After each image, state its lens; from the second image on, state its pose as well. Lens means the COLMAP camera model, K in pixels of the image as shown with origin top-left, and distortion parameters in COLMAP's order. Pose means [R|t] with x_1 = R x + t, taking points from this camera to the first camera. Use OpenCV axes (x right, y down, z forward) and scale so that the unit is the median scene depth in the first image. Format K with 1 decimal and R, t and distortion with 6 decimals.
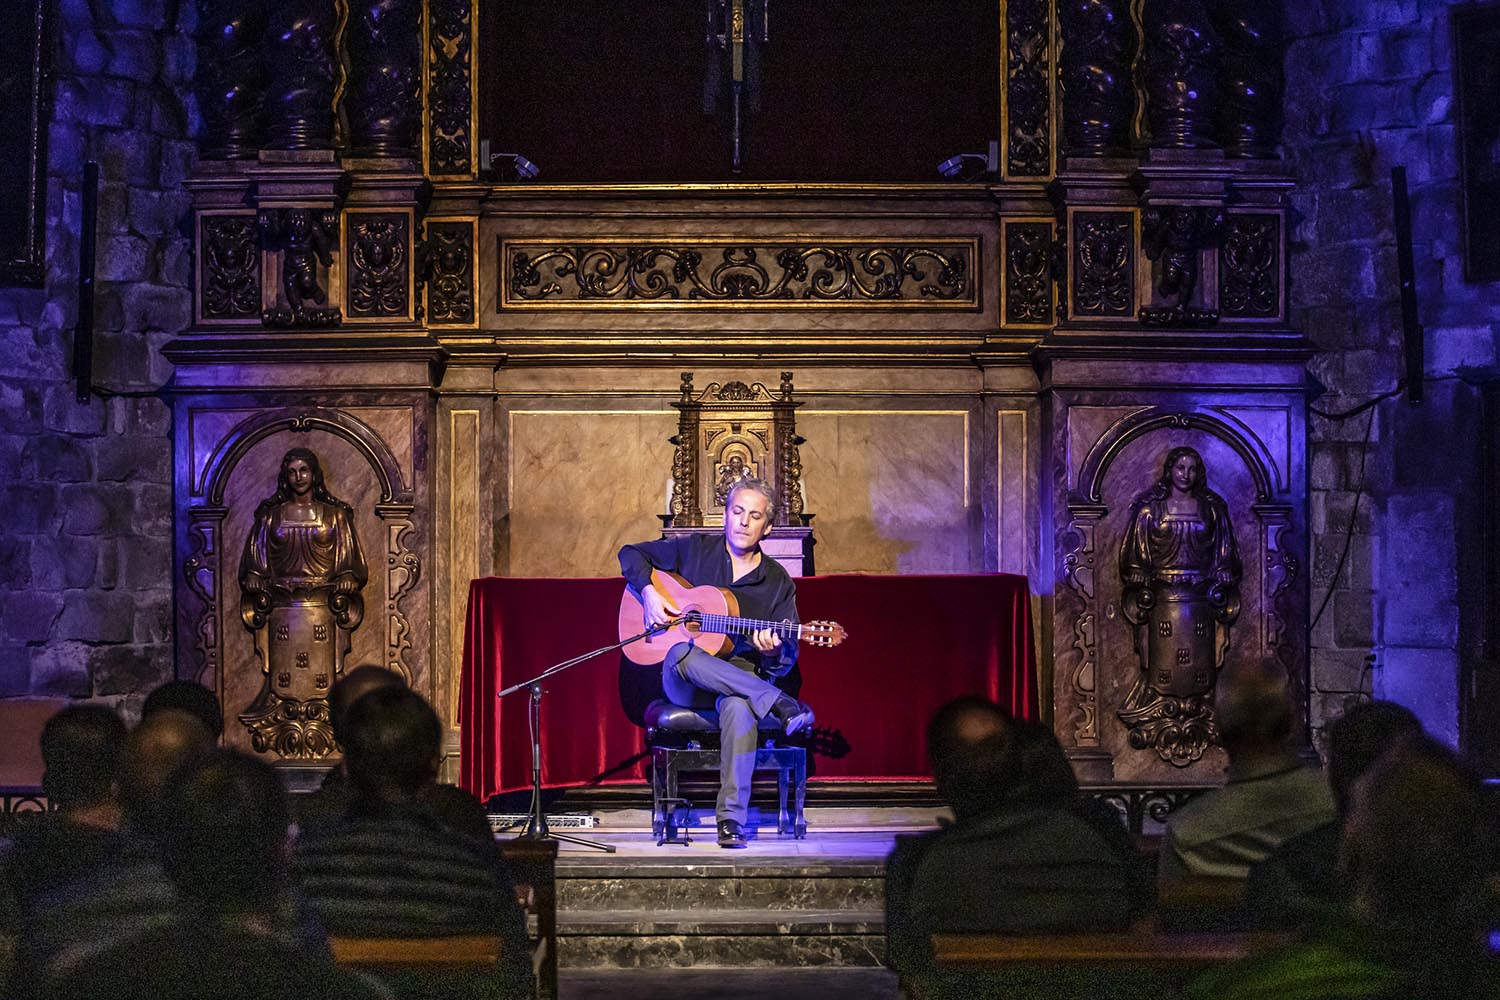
lens RADIAL K [[3460.8, 0, 750.0], [0, 3460.8, 500.0], [0, 0, 1]] dist [-0.288606, 0.247488]
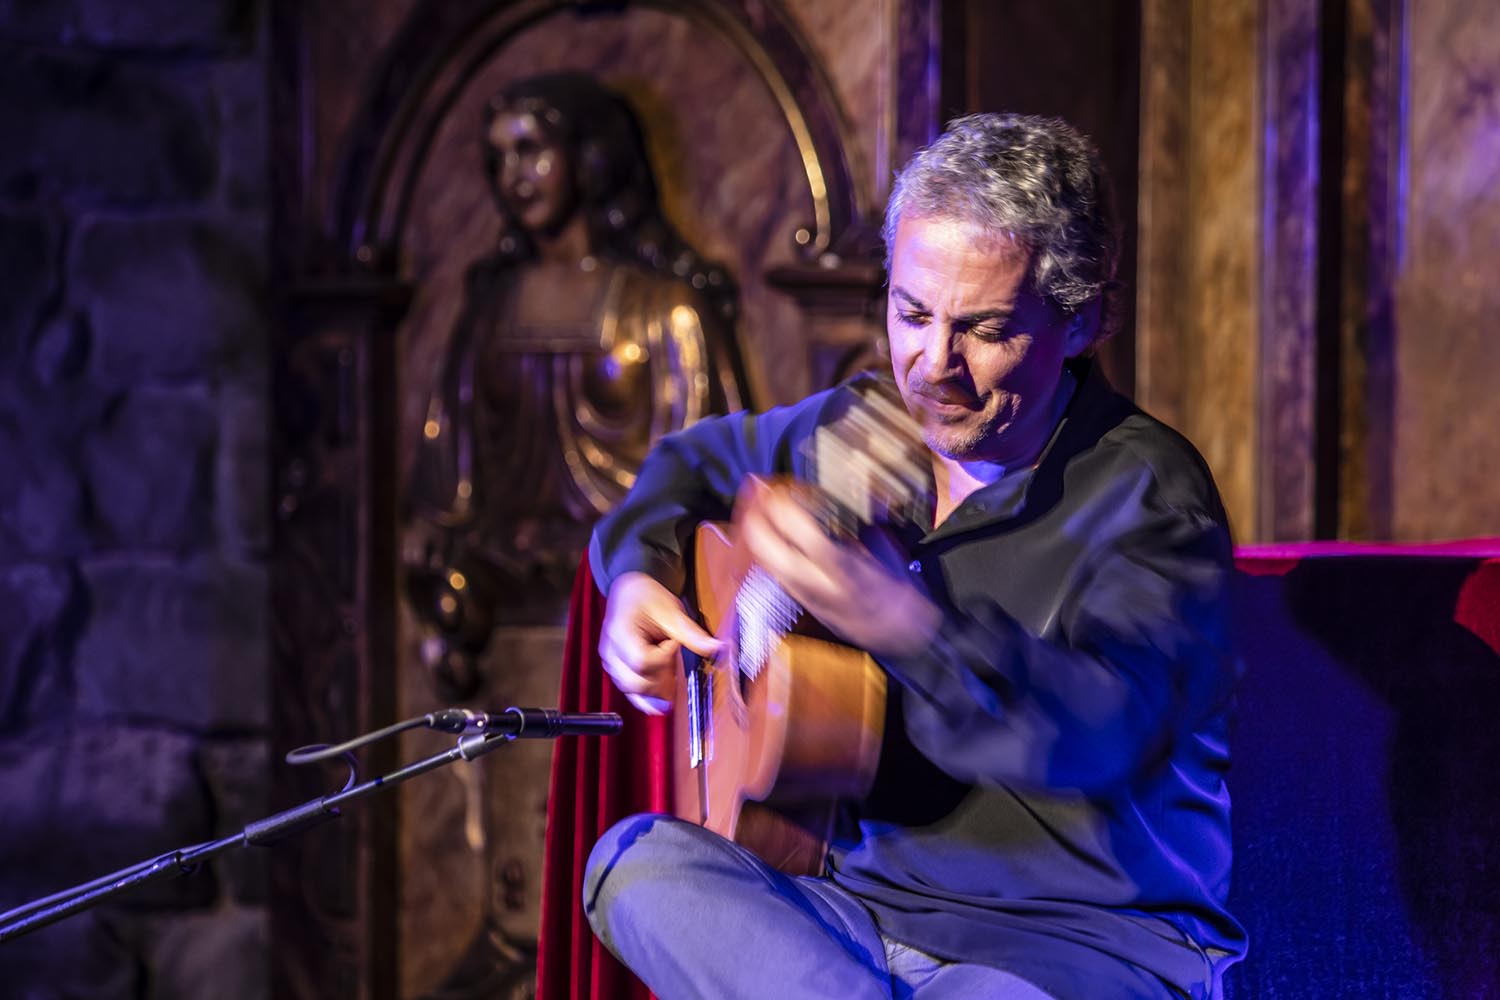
lens RADIAL K [[6578.6, 0, 750.0], [0, 6578.6, 500.0], [0, 0, 1]] dist [0.103064, 0.573875]
pose [[0.743332, 0.012431, -0.668807, 0.242500], [0.003067, 0.999753, 0.021990, 0.008247], [0.668916, -0.018397, 0.743111, 0.601324]]
